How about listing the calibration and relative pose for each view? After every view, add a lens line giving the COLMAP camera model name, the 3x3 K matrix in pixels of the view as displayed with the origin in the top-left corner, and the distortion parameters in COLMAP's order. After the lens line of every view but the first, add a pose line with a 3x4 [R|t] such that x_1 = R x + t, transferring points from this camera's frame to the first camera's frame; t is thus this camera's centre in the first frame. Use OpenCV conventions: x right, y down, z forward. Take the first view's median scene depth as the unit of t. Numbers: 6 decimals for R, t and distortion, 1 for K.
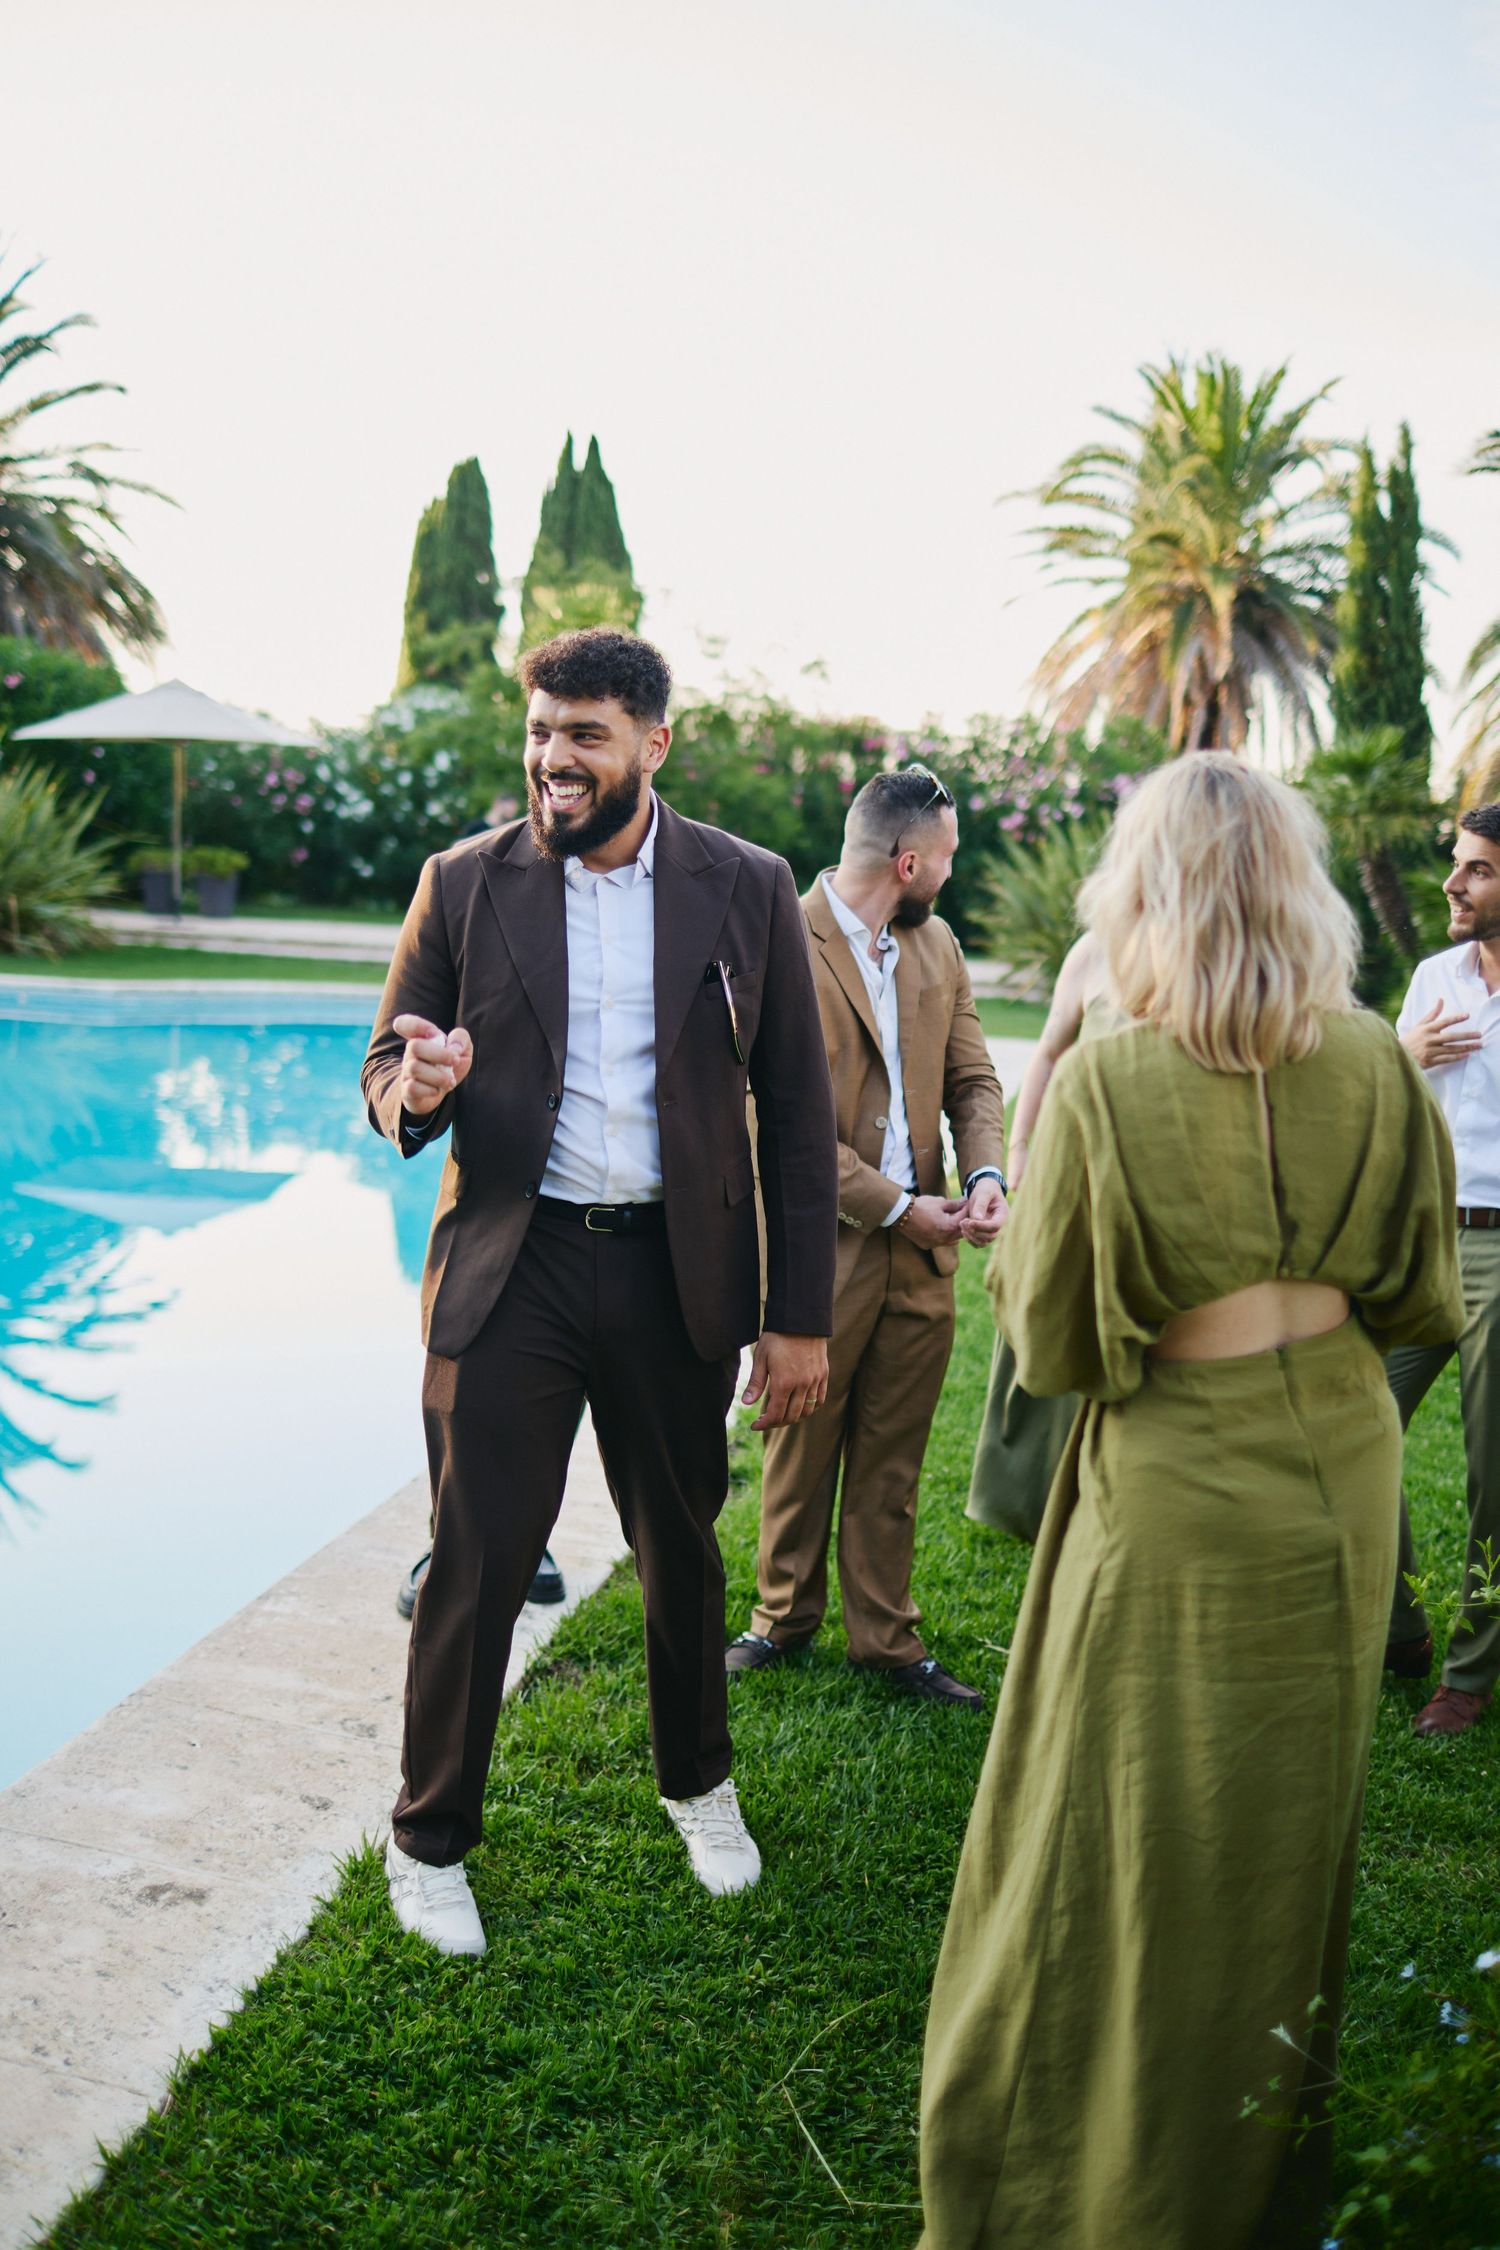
lens RADIAL K [[2117.2, 0, 725.4], [0, 2117.2, 1128.8], [0, 0, 1]] dist [-0.108850, 0.126621]
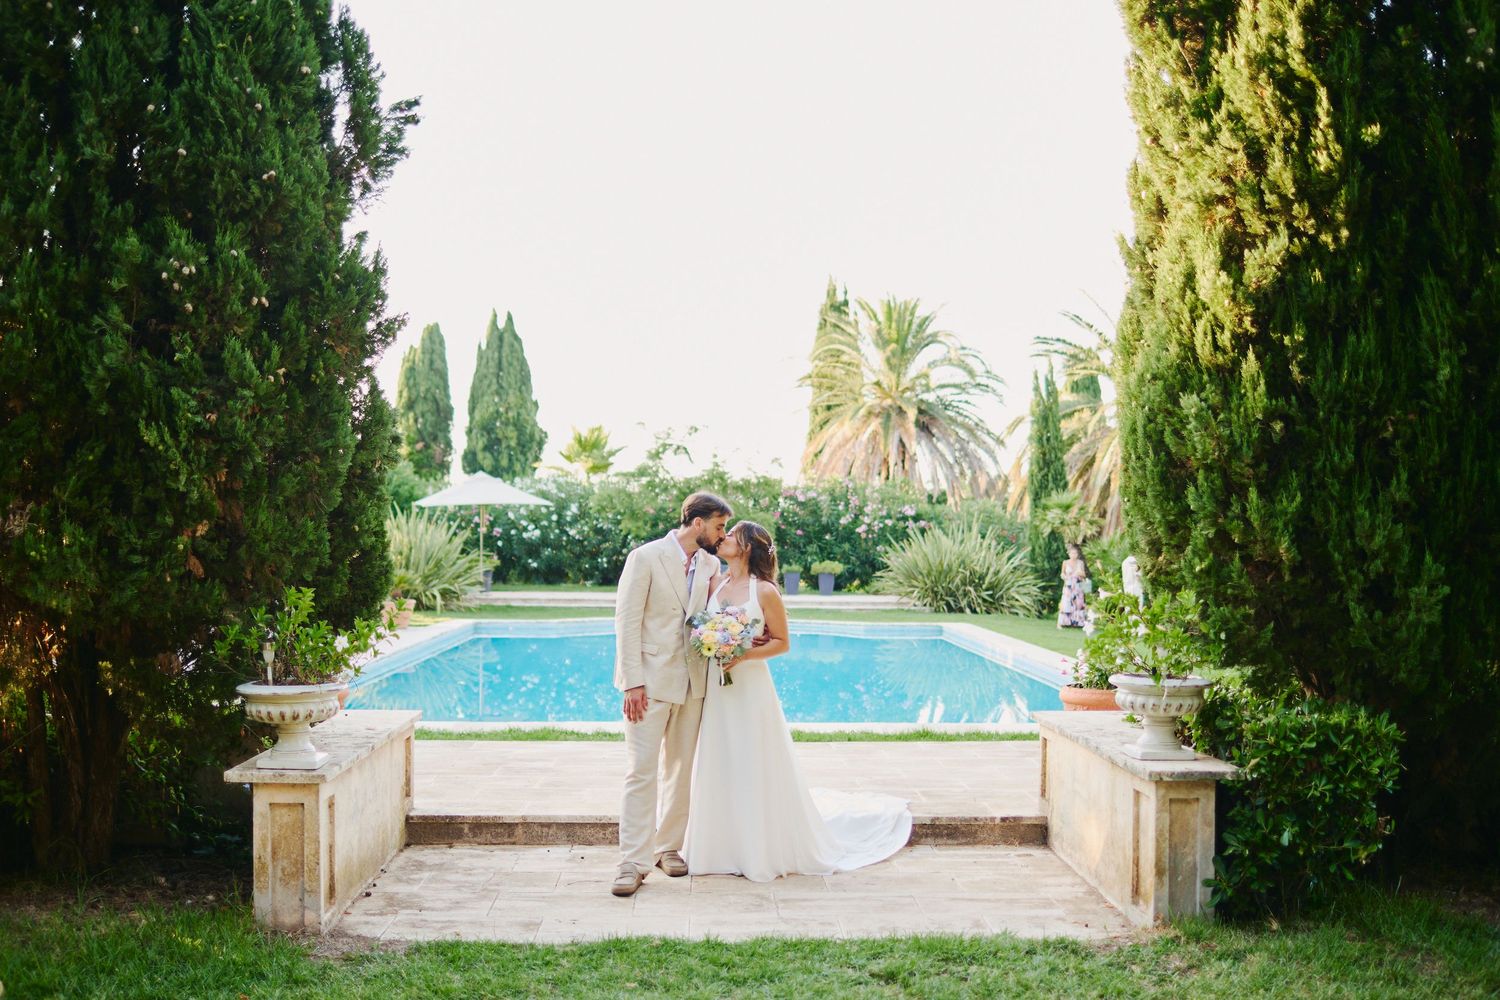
lens RADIAL K [[1411.4, 0, 744.8], [0, 1411.4, 496.1], [0, 0, 1]] dist [-0.108850, 0.126621]
pose [[0.977014, -0.030340, 0.211005, -0.233137], [0.063237, 0.986515, -0.150960, 0.024180], [-0.203580, 0.160834, 0.965758, -0.298647]]
